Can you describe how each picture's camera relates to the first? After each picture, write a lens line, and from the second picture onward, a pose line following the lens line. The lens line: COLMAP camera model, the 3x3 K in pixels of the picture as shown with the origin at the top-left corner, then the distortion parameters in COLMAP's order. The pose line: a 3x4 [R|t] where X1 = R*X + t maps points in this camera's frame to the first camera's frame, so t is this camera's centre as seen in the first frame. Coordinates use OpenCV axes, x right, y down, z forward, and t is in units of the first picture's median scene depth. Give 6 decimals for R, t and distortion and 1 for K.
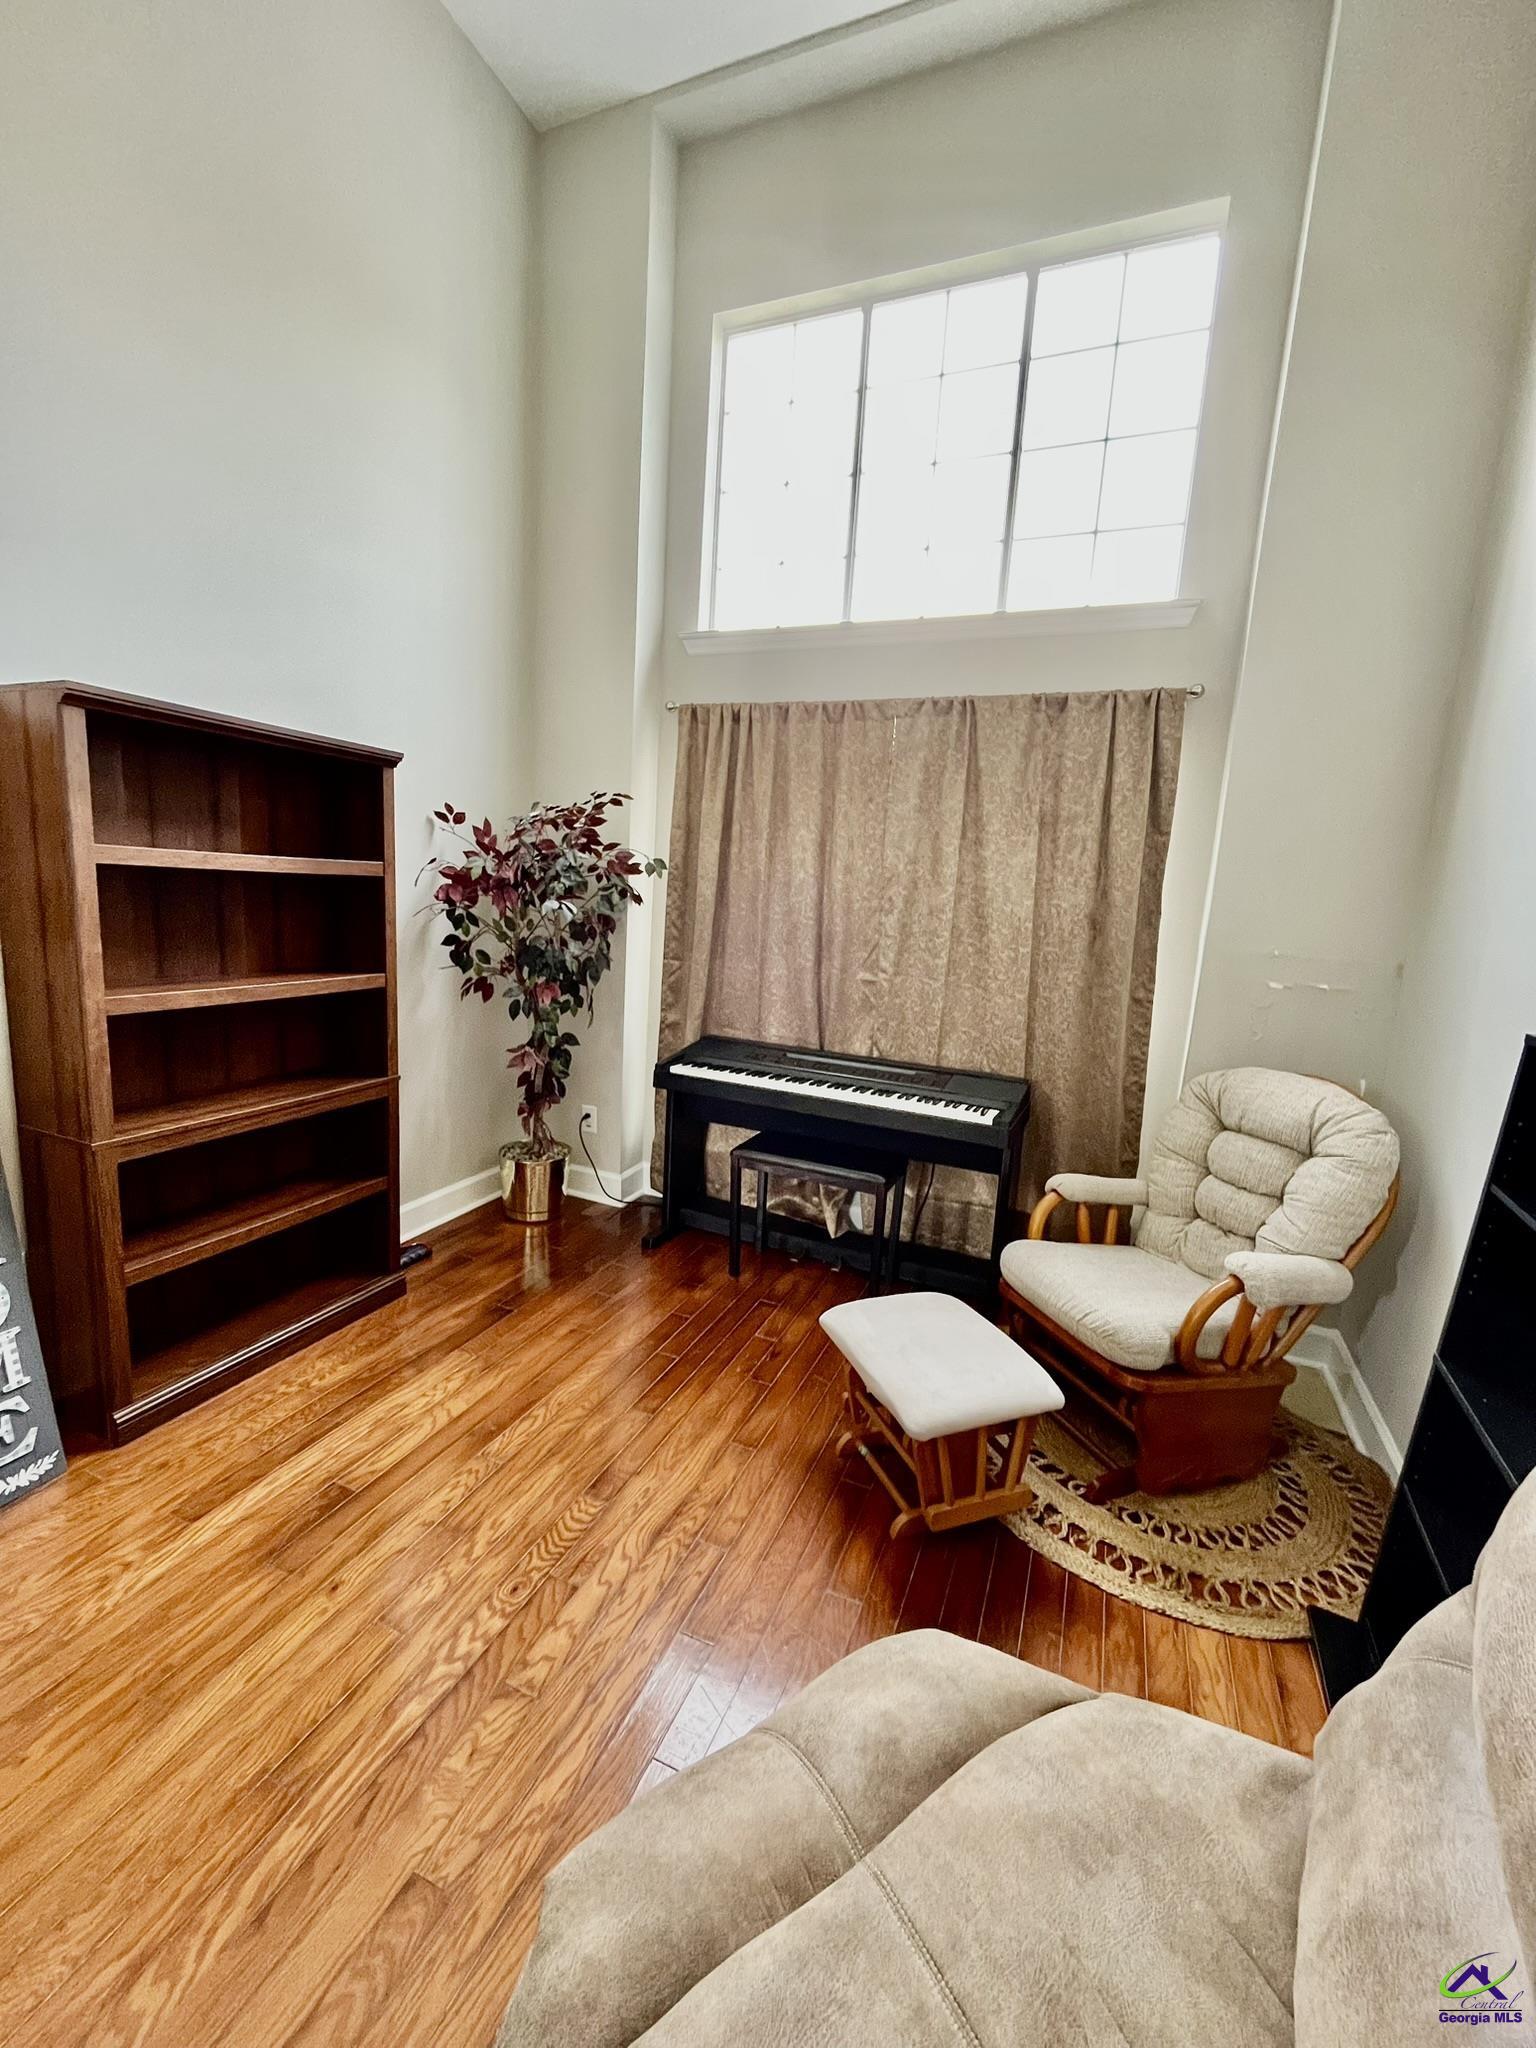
lens RADIAL K [[838.7, 0, 758.4], [0, 838.7, 1023.3], [0, 0, 1]] dist [0.000310, -0.000870]
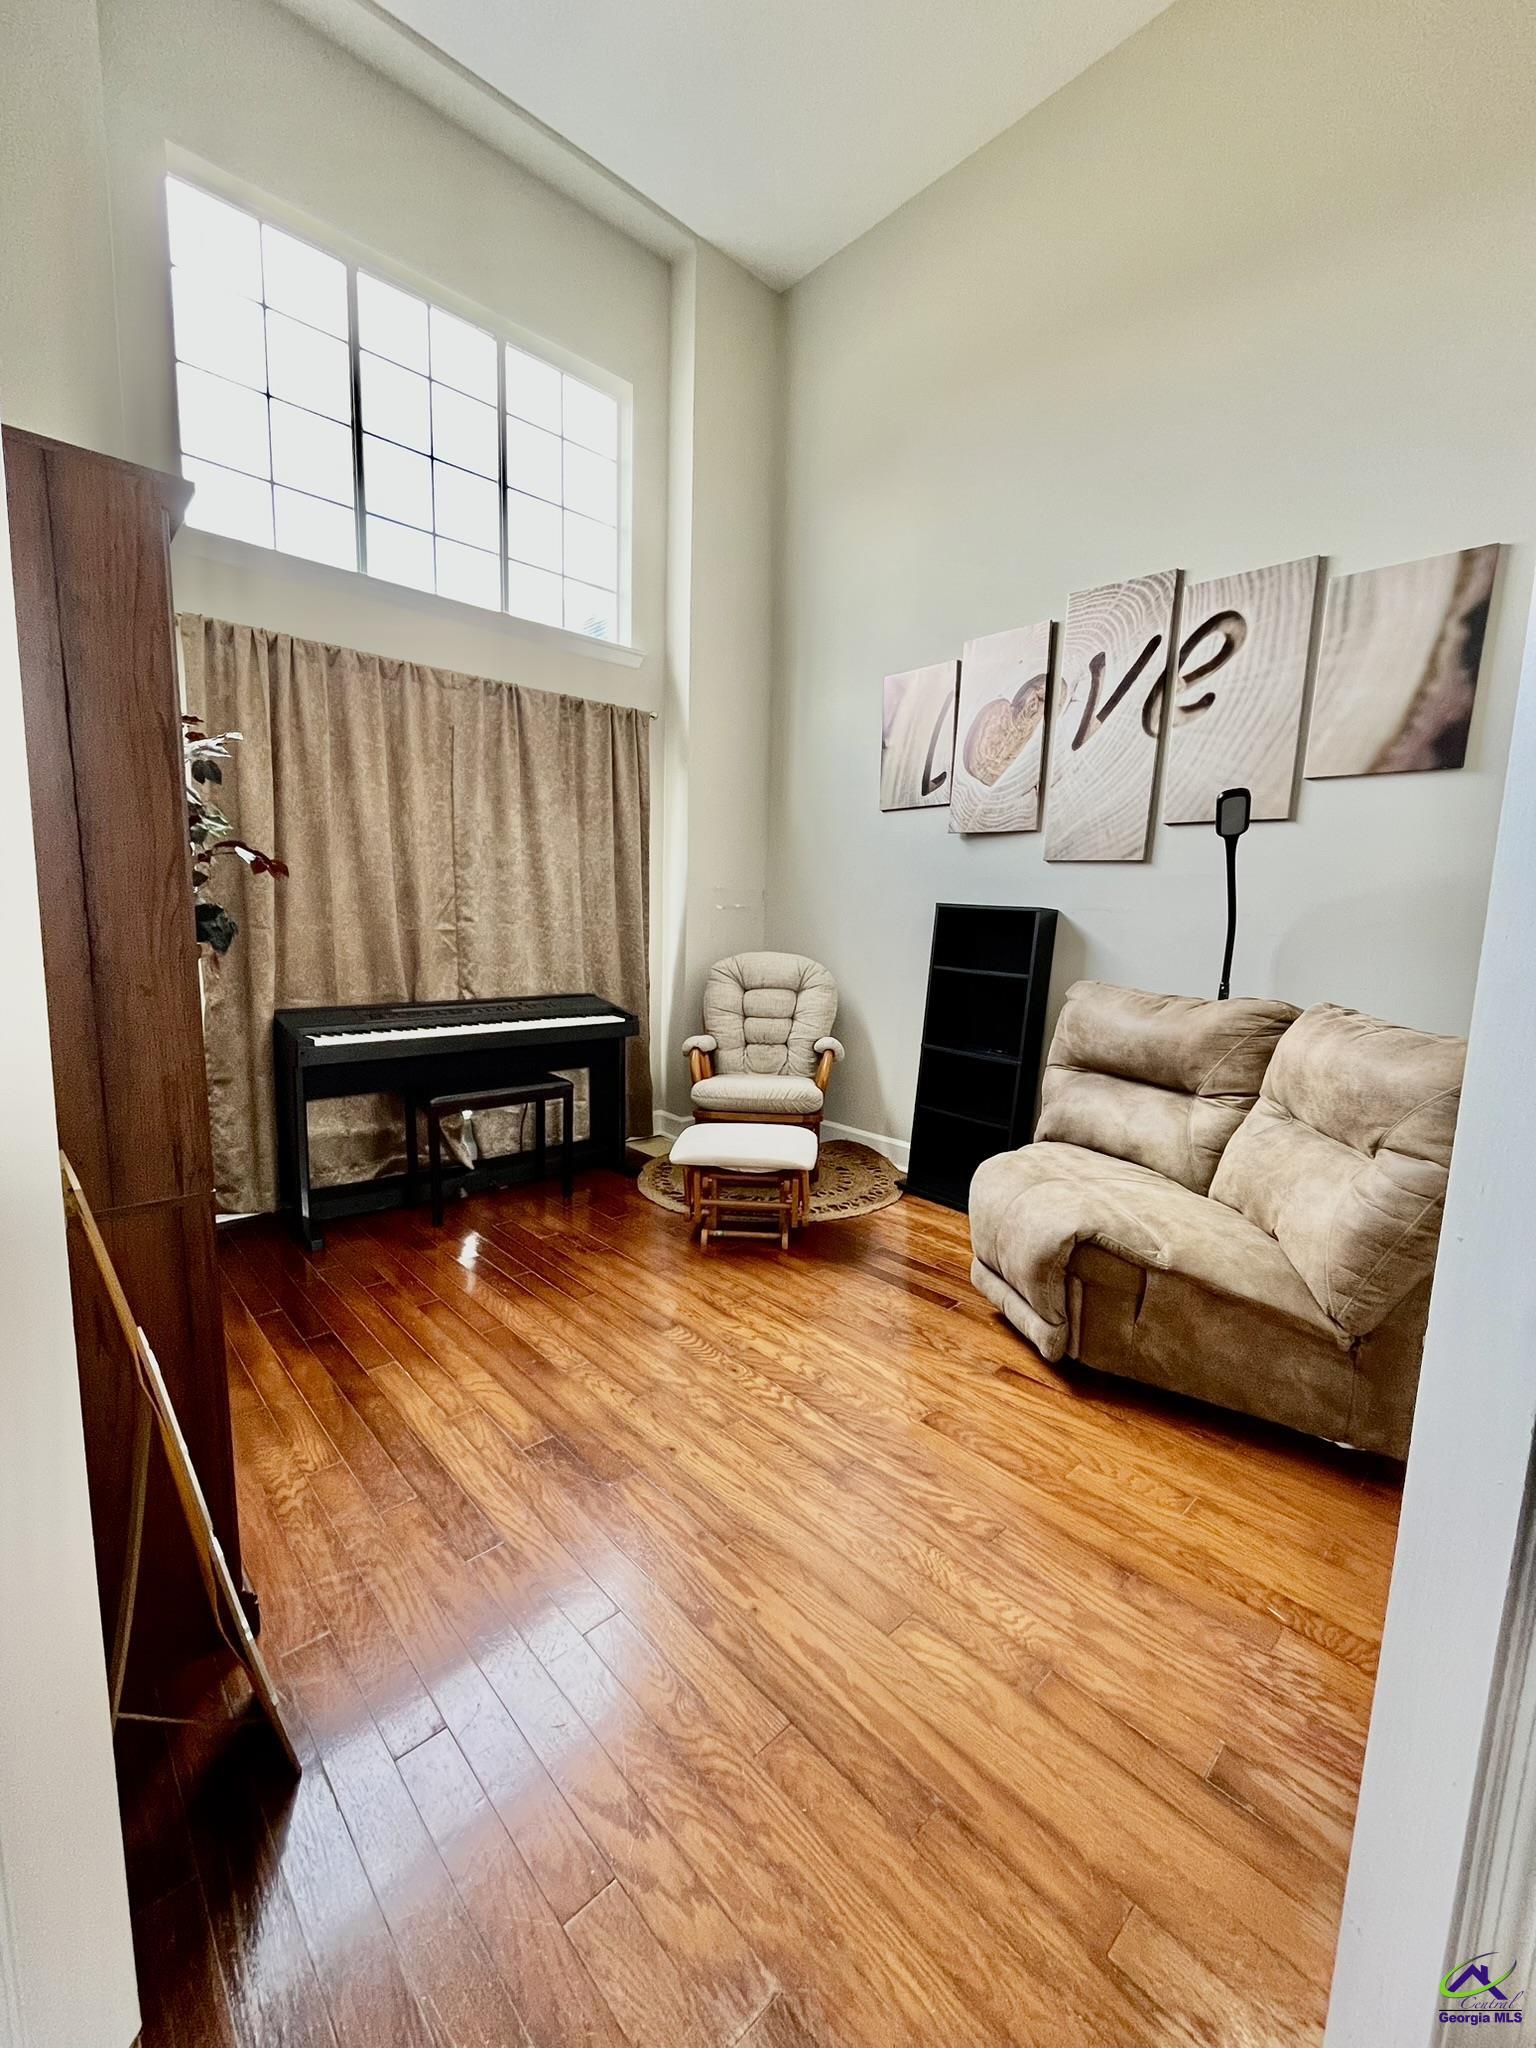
lens RADIAL K [[838.7, 0, 770.2], [0, 838.7, 1021.9], [0, 0, 1]] dist [0.000310, -0.000870]
pose [[0.406126, -0.165211, 0.898759, -0.820589], [0.144617, 0.982747, 0.115301, 0.000568], [-0.902301, 0.083149, 0.423011, 0.214851]]
